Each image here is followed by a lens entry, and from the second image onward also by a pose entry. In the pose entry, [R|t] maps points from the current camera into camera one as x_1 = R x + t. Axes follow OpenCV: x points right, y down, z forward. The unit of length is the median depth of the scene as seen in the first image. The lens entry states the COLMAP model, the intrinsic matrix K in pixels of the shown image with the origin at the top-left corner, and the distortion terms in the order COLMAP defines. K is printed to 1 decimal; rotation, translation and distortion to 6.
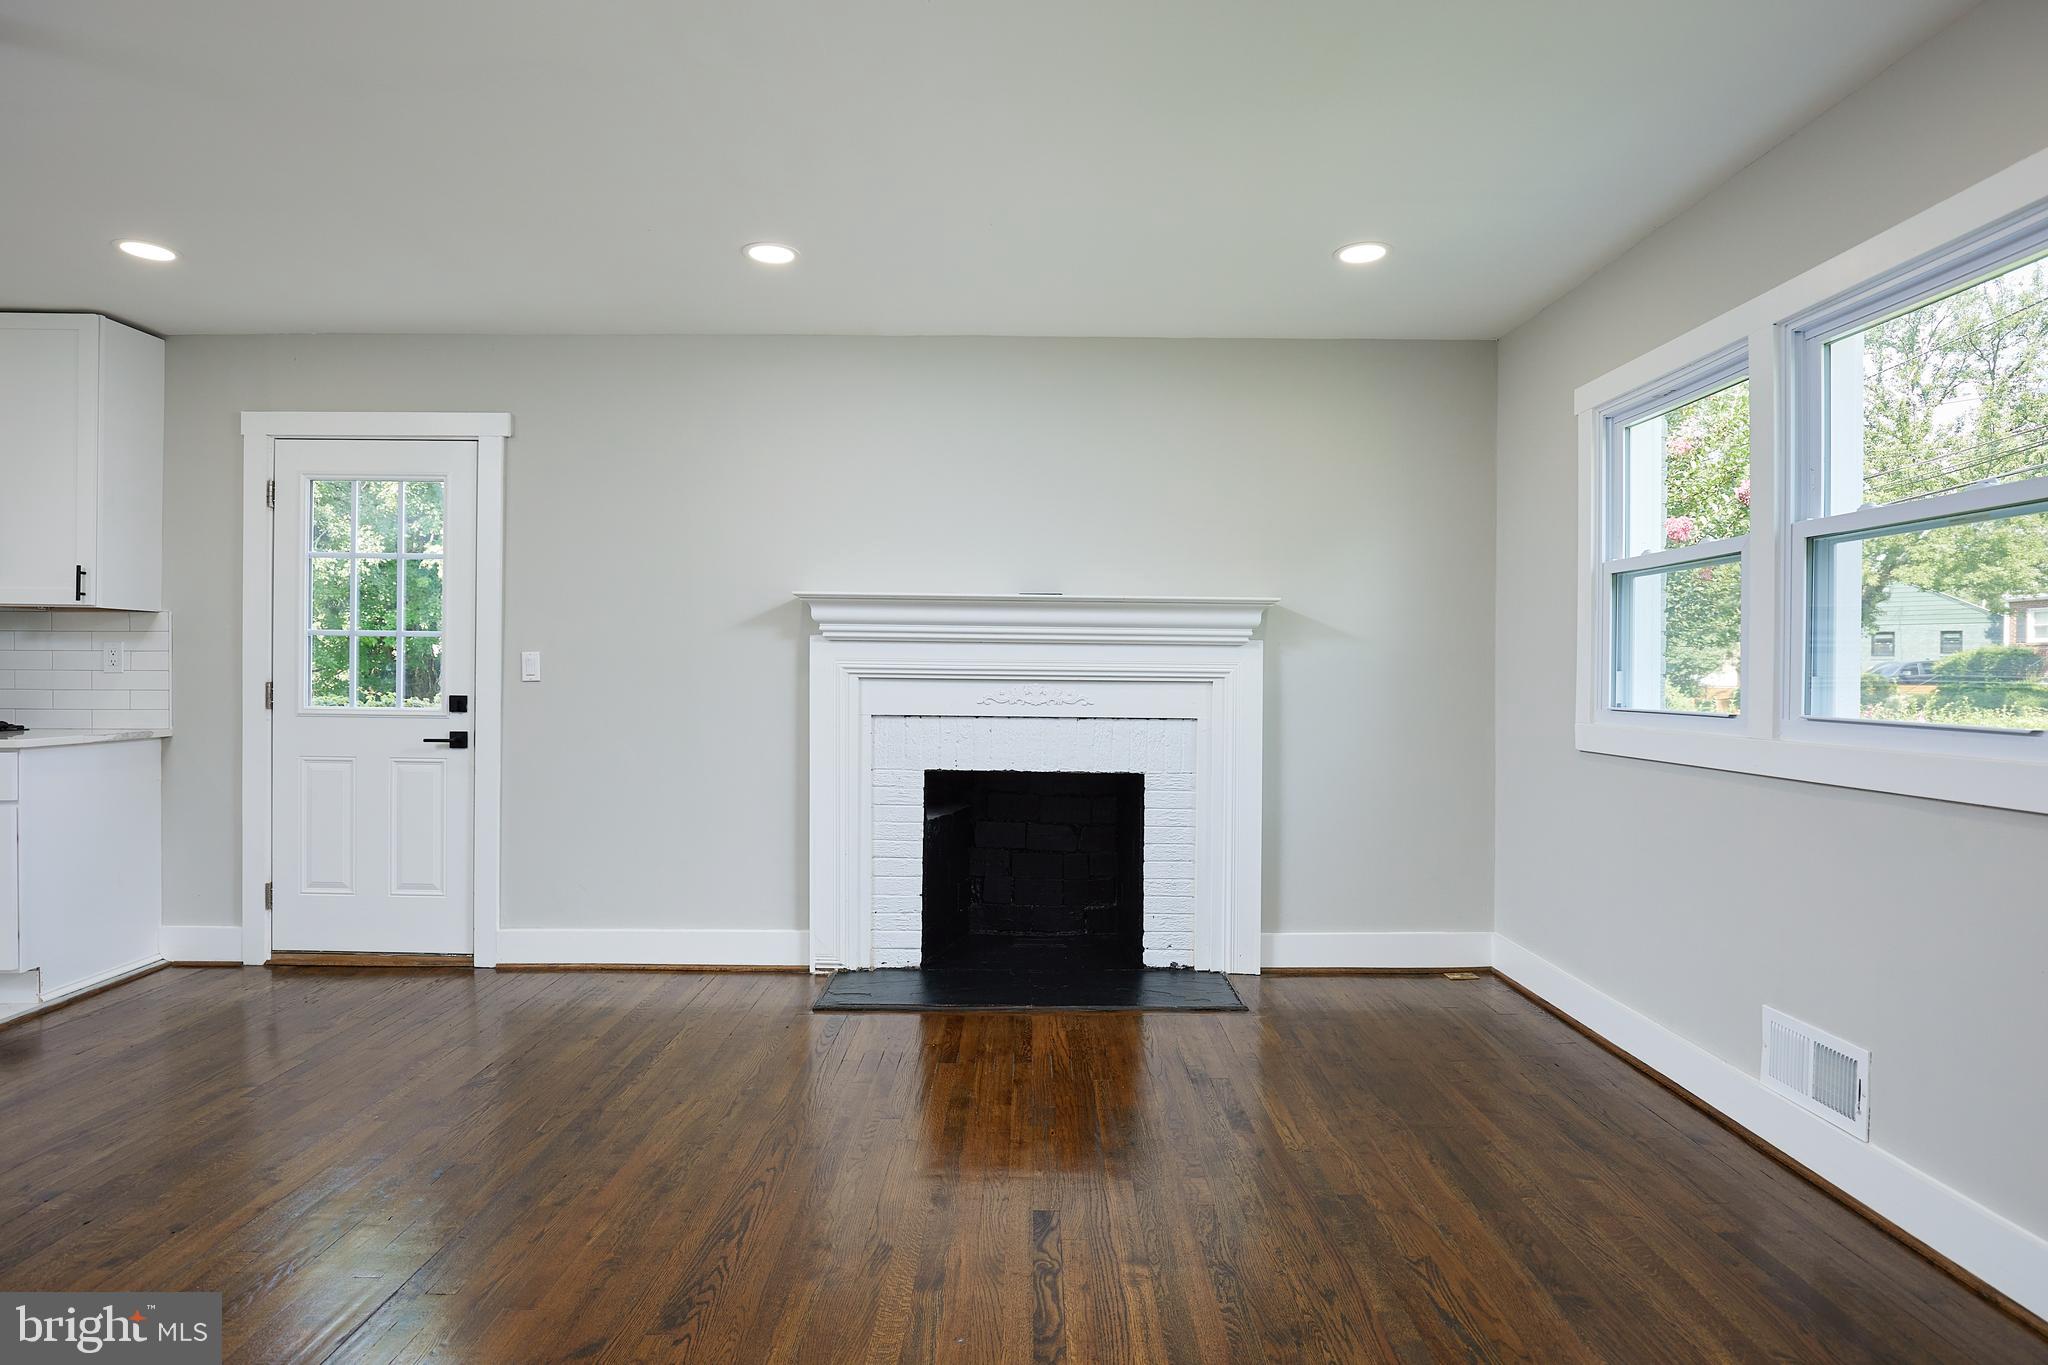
lens RADIAL K [[1086.4, 0, 1025.2], [0, 1086.4, 680.0], [0, 0, 1]] dist [-0.021656, 0.000342]
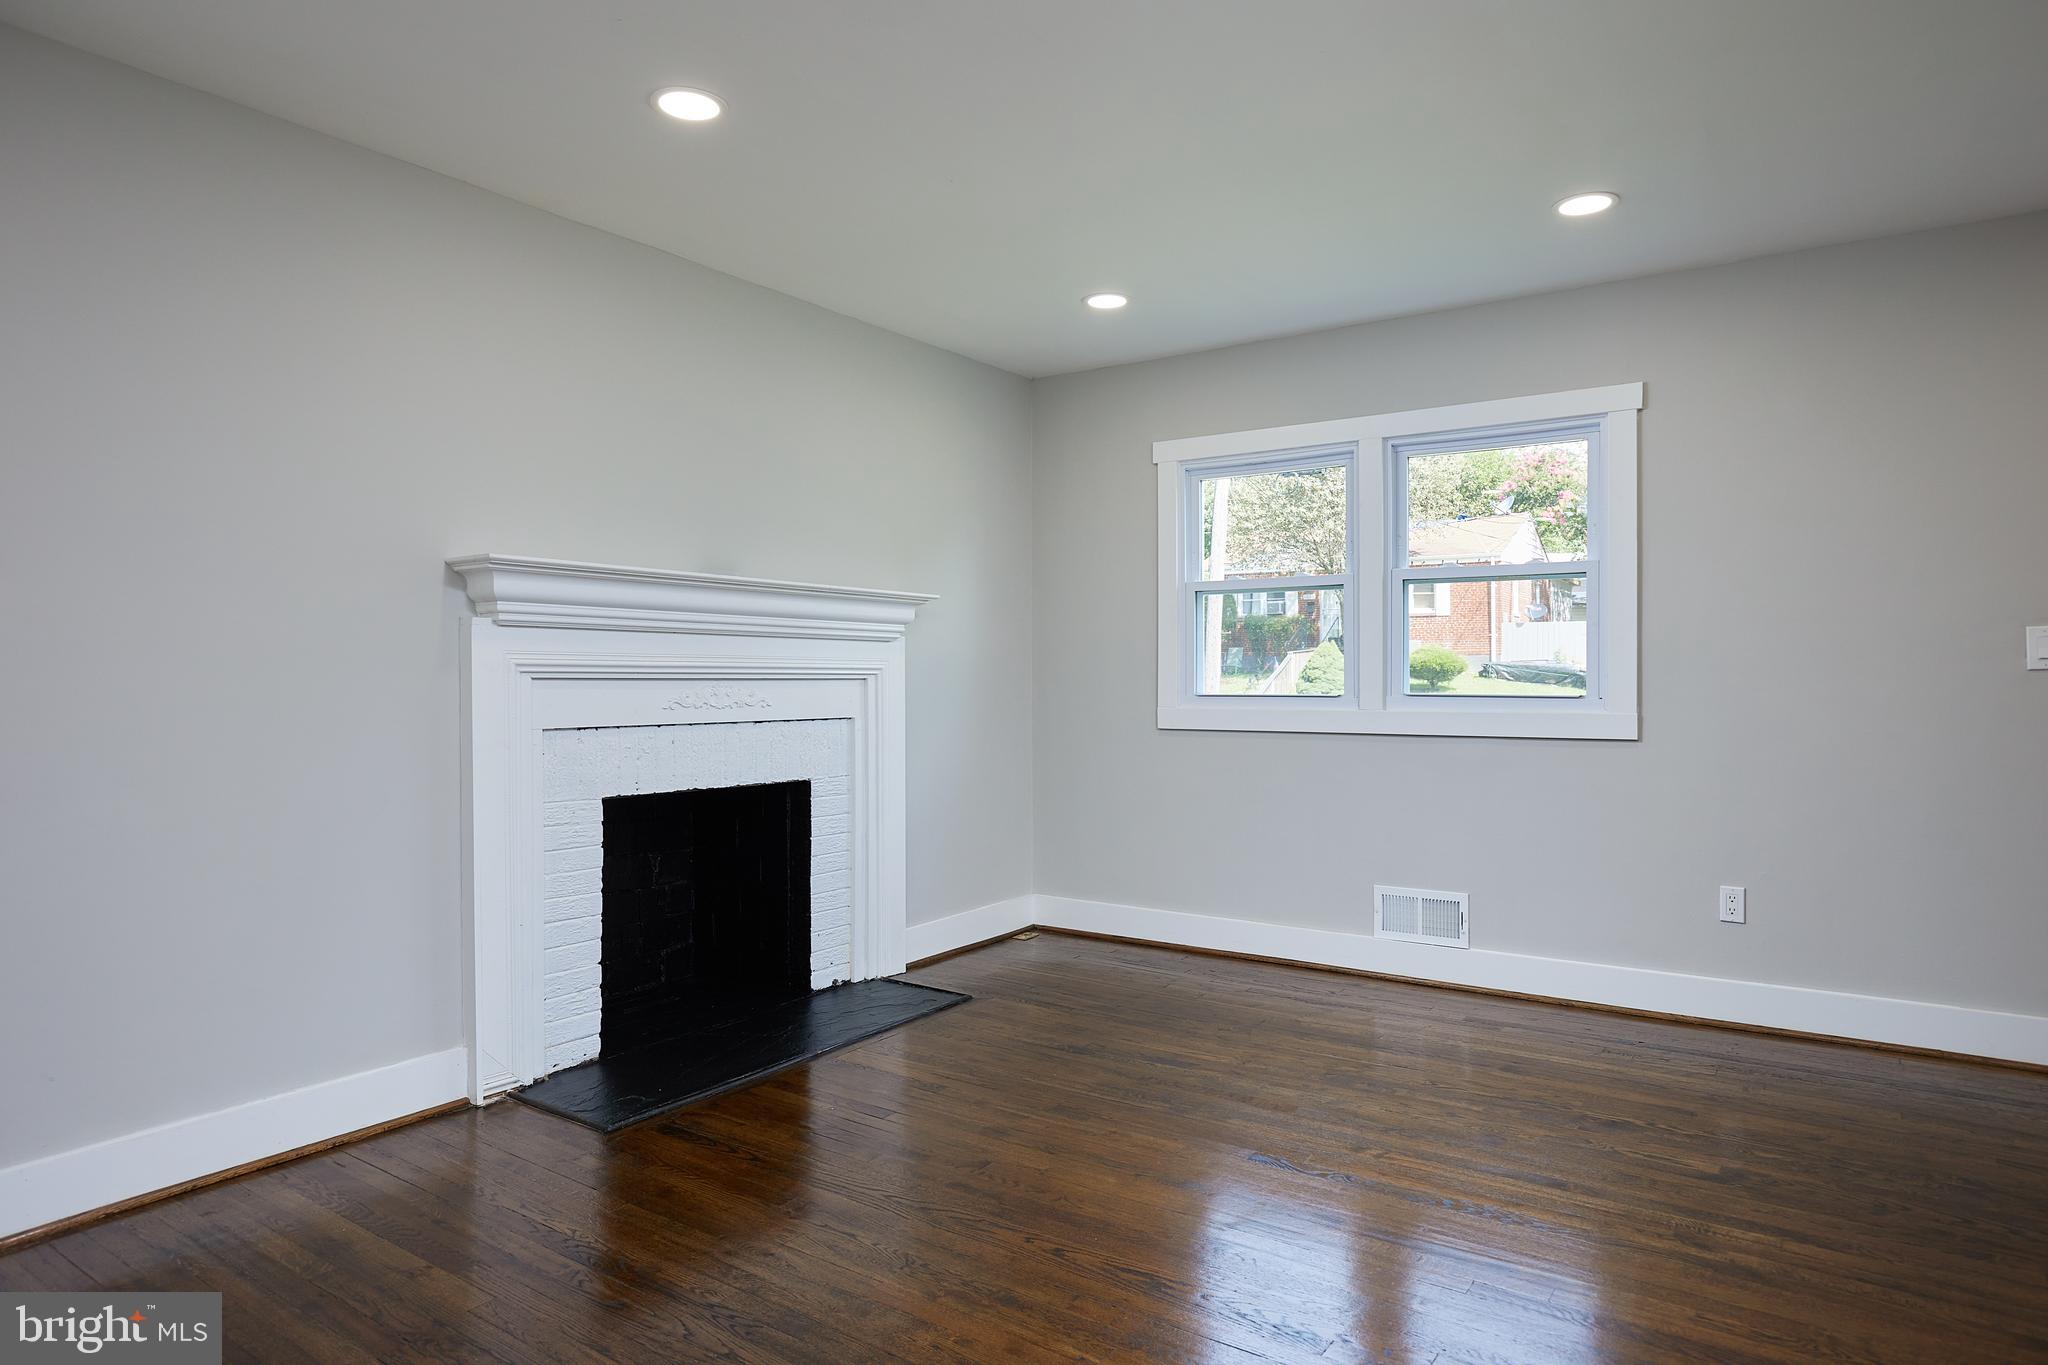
lens RADIAL K [[1223.2, 0, 1025.4], [0, 1223.2, 678.7], [0, 0, 1]] dist [-0.000419, -0.000351]
pose [[0.563663, -0.011461, 0.825925, -0.642579], [0.010194, 0.999924, 0.006918, -0.003883], [-0.825942, 0.004520, 0.563737, 0.272972]]
